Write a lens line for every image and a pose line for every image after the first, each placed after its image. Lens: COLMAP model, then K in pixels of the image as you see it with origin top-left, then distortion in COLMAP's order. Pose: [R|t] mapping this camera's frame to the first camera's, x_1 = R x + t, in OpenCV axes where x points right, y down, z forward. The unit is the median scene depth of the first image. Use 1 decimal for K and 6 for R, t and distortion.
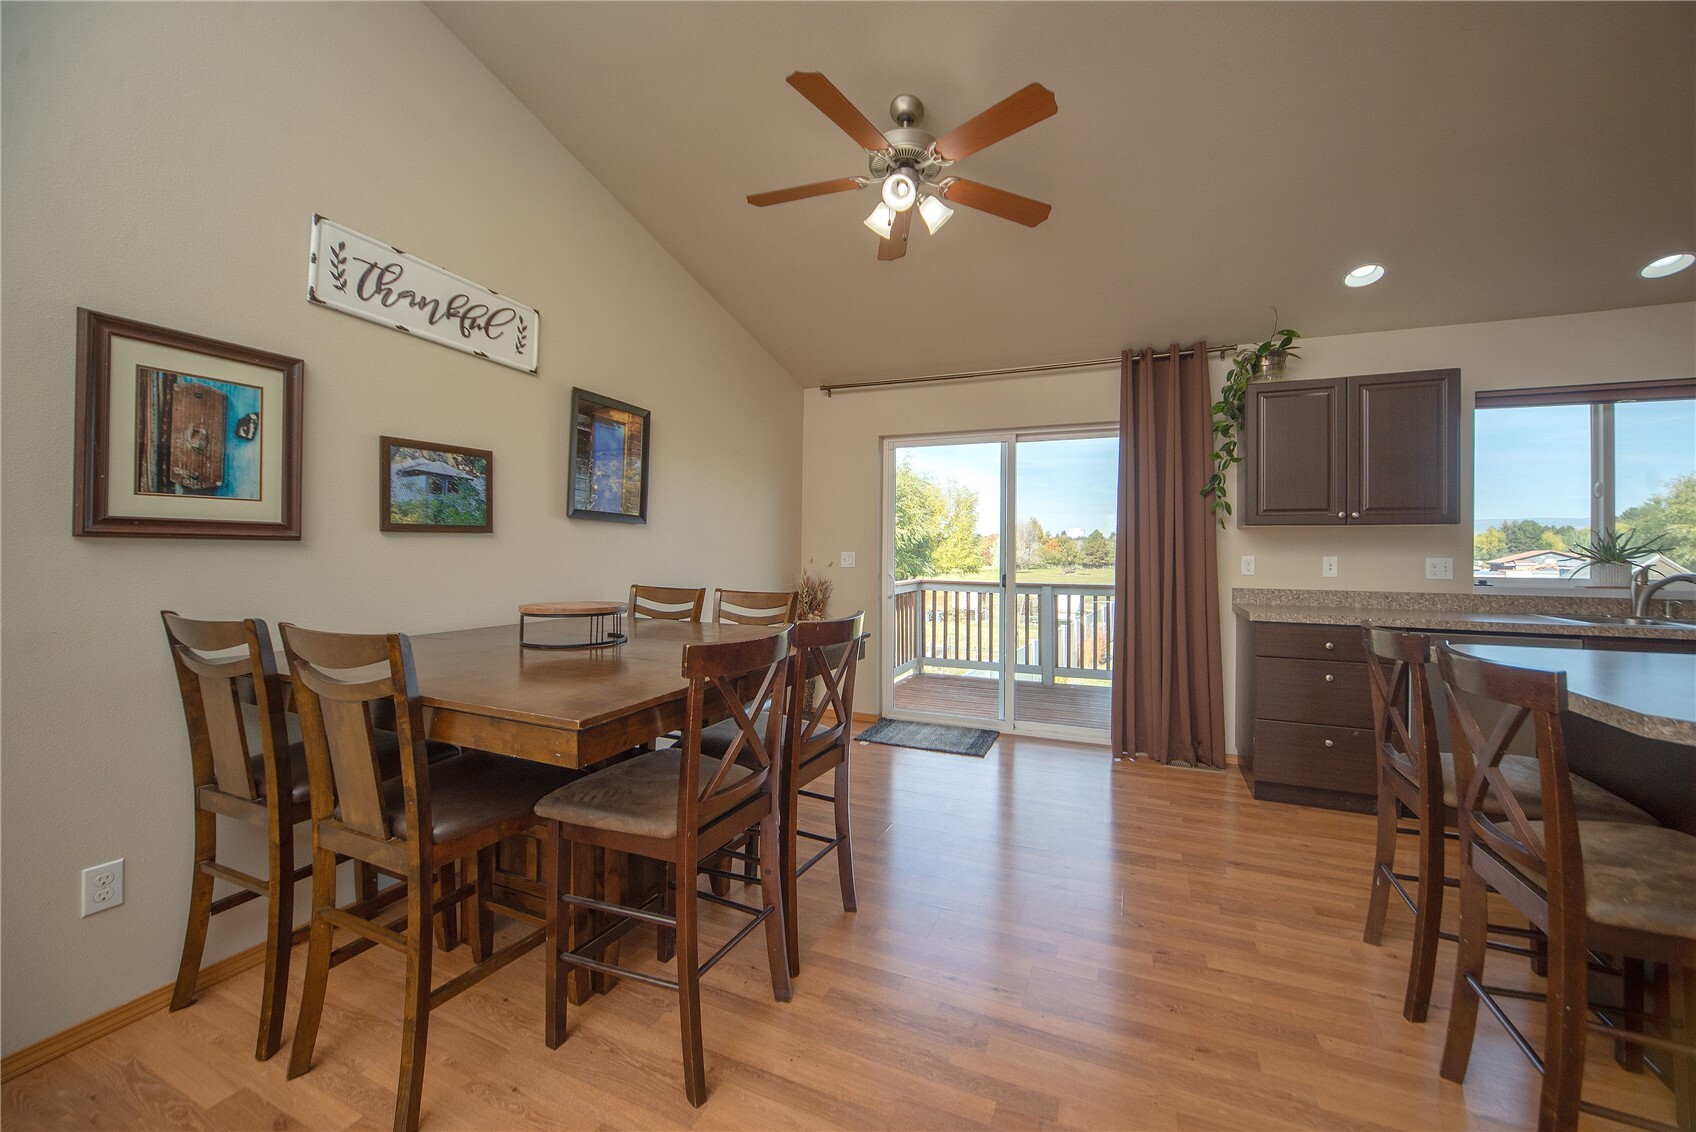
lens RADIAL K [[636.4, 0, 879.8], [0, 636.4, 548.1], [0, 0, 1]] dist [-0.008857, 0.000005]
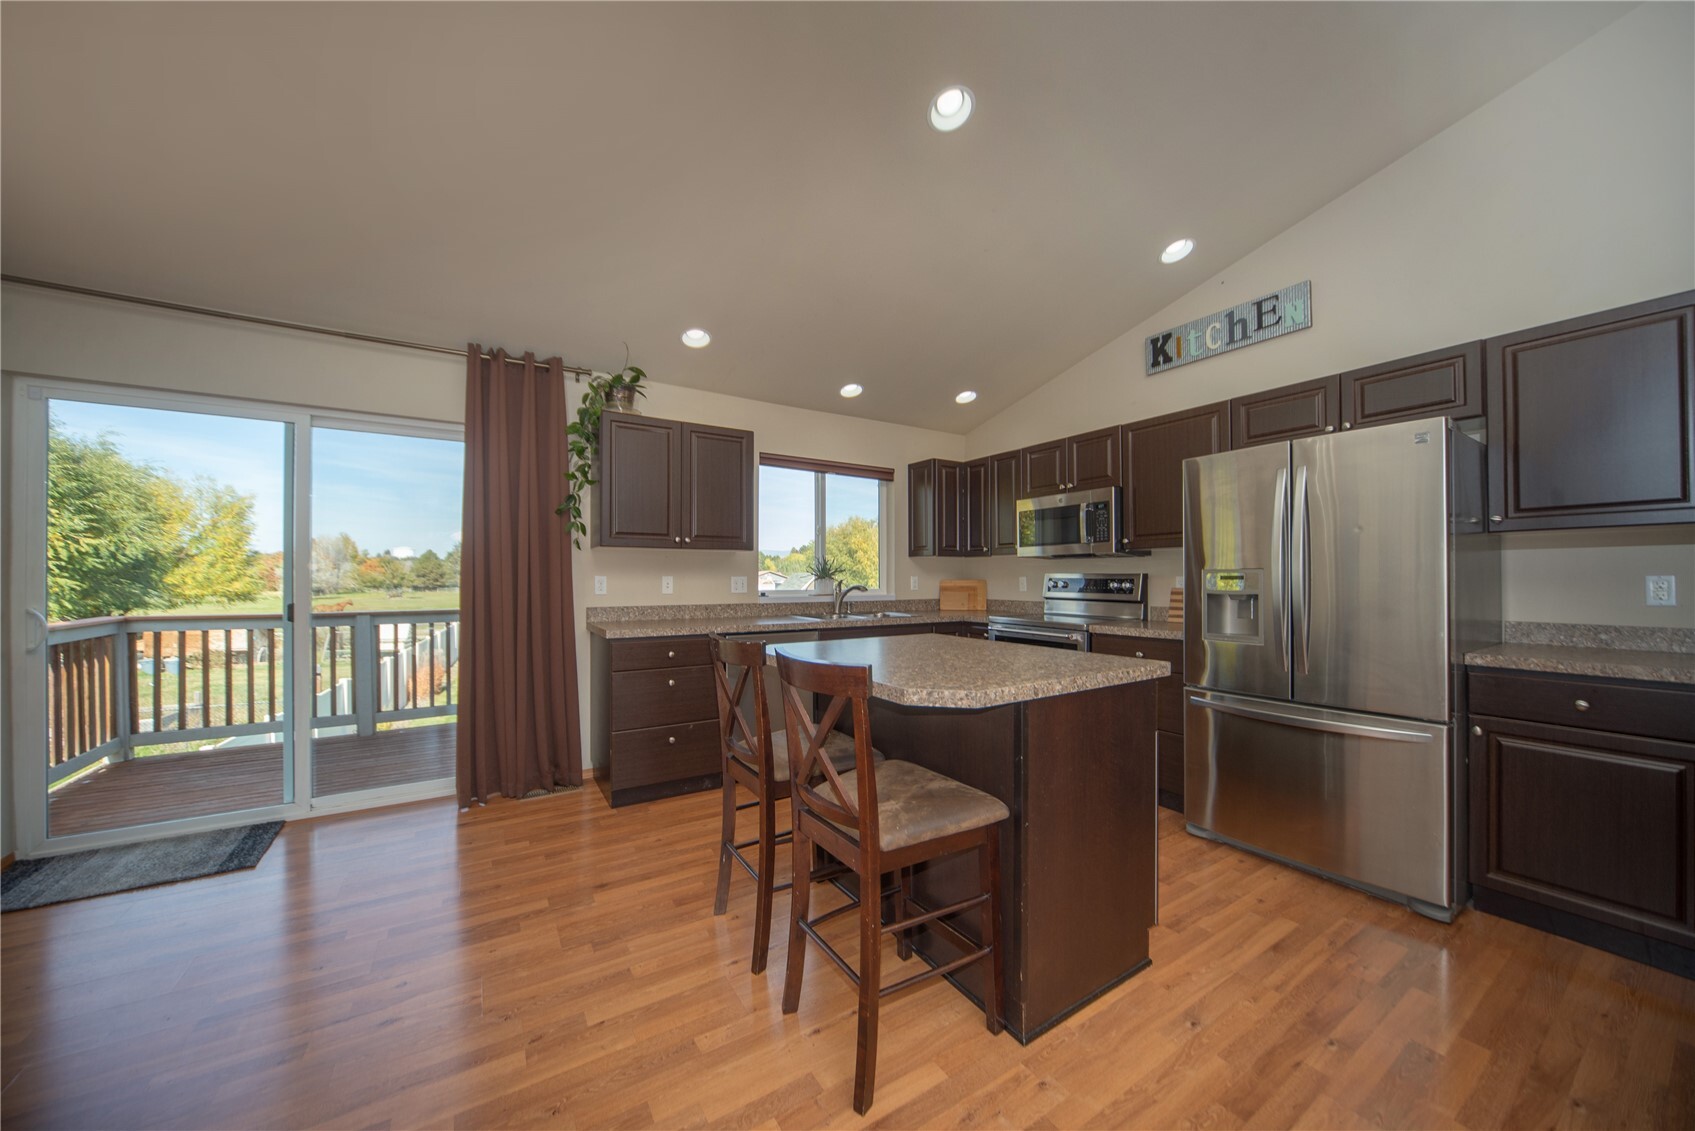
lens RADIAL K [[587.2, 0, 842.1], [0, 587.2, 574.8], [0, 0, 1]] dist [-0.013121, 0.000522]
pose [[0.586044, -0.006217, 0.810255, 0.032406], [-0.001188, 0.999963, 0.008531, 0.001959], [-0.810278, -0.005962, 0.586015, 0.118007]]
